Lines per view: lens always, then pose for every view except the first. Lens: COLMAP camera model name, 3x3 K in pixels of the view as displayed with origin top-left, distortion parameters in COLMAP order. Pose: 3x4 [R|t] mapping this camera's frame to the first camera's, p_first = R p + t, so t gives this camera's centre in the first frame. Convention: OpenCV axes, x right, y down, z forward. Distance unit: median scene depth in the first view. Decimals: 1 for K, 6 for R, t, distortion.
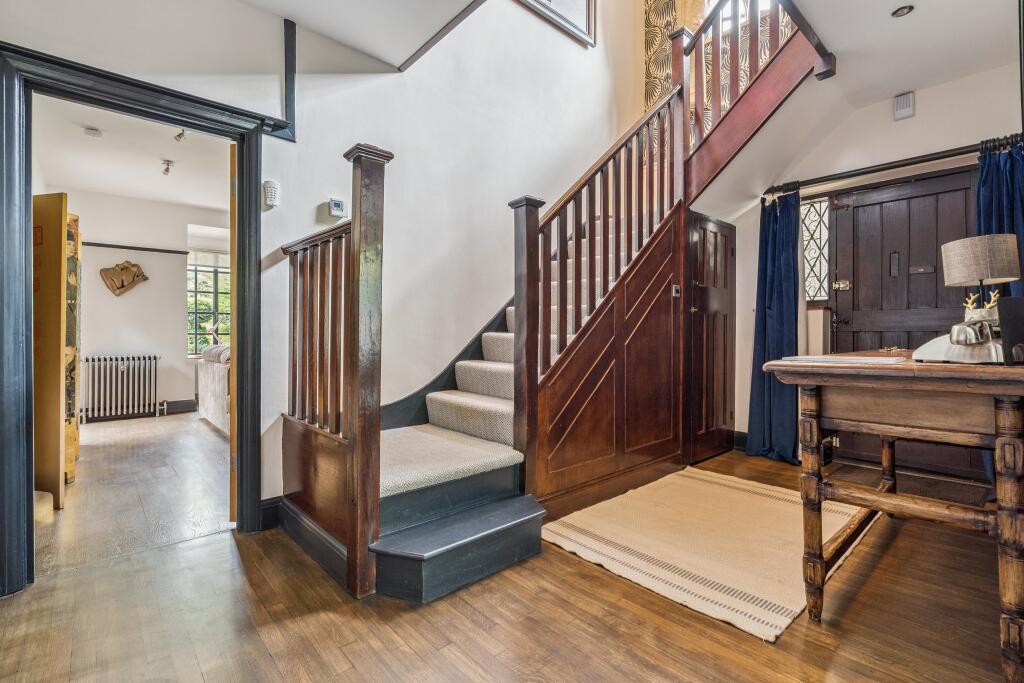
lens RADIAL K [[475.2, 0, 511.7], [0, 475.2, 338.0], [0, 0, 1]] dist [0.001436, 0.000473]
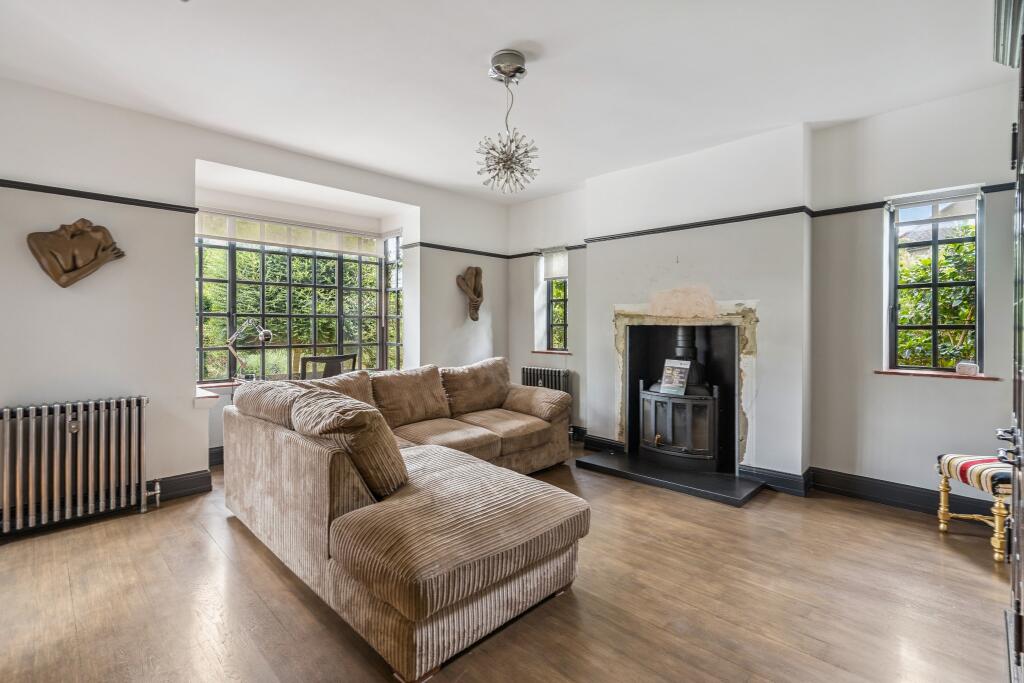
lens RADIAL K [[475.2, 0, 513.0], [0, 475.2, 333.7], [0, 0, 1]] dist [0.001436, 0.000473]
pose [[0.998169, 0.003463, 0.060382, -0.363446], [-0.004038, 0.999948, 0.009403, -0.042873], [-0.060346, -0.009630, 0.998131, 0.442733]]
